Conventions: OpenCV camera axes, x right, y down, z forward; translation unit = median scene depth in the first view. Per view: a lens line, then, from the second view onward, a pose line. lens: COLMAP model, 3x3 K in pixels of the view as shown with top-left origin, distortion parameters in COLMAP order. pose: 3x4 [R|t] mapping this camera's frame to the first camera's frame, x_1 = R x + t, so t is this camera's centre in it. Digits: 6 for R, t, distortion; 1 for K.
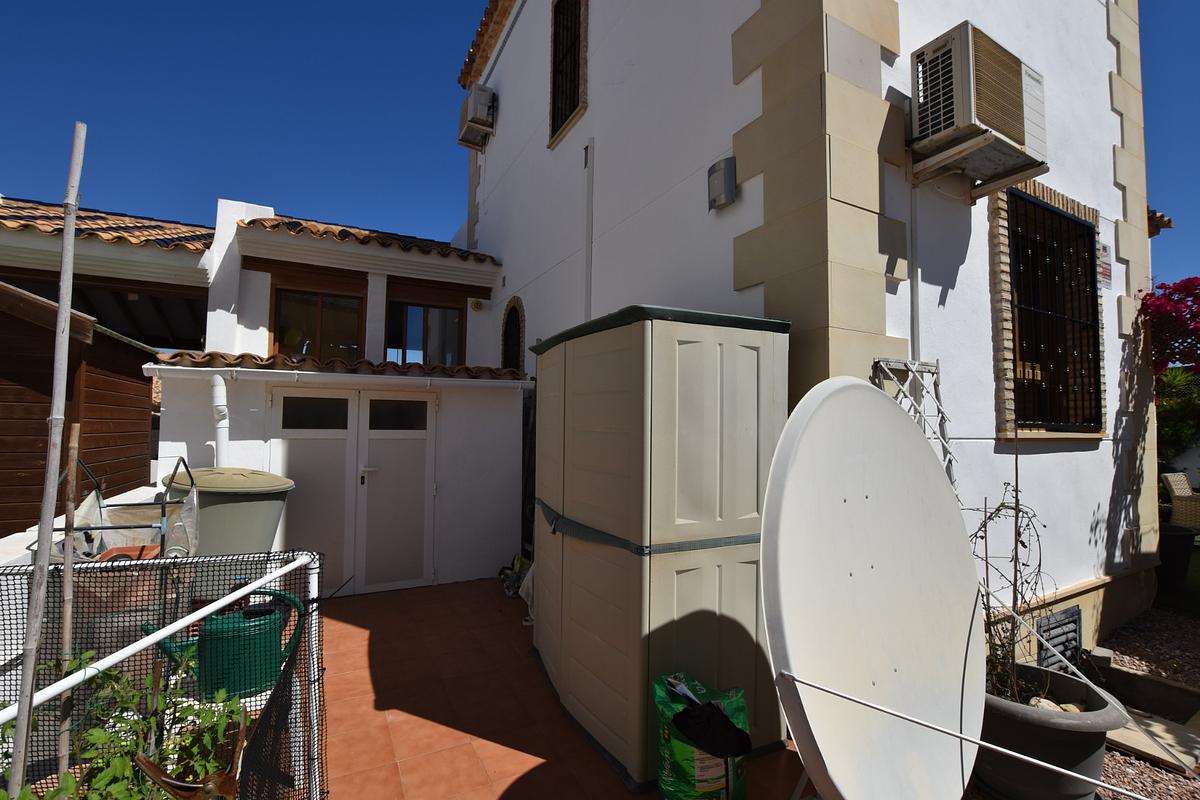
lens RADIAL K [[529.2, 0, 601.2], [0, 529.2, 401.4], [0, 0, 1]] dist [-0.036087, 0.007094]
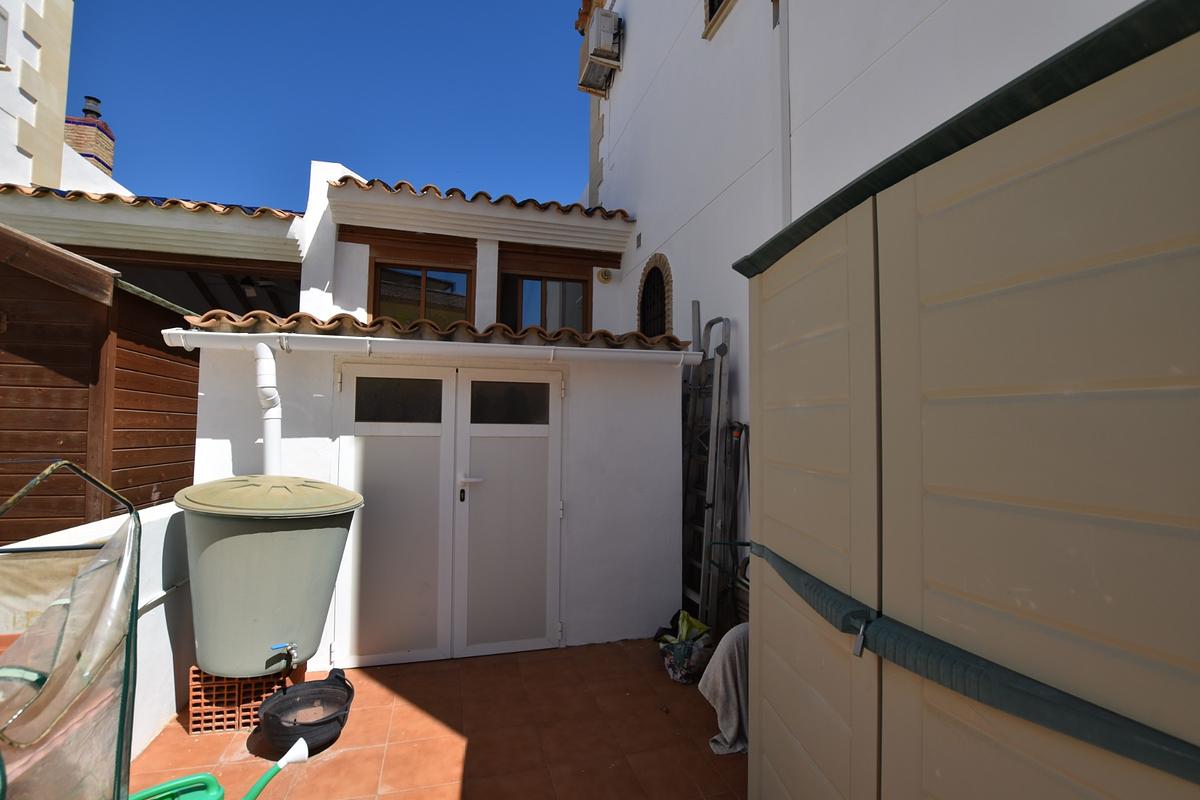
lens RADIAL K [[529.2, 0, 601.2], [0, 529.2, 401.4], [0, 0, 1]] dist [-0.036087, 0.007094]
pose [[0.977839, -0.013072, -0.208949, -0.097583], [0.010990, 0.999878, -0.011121, 0.027043], [0.209069, 0.008578, 0.977863, 0.274347]]
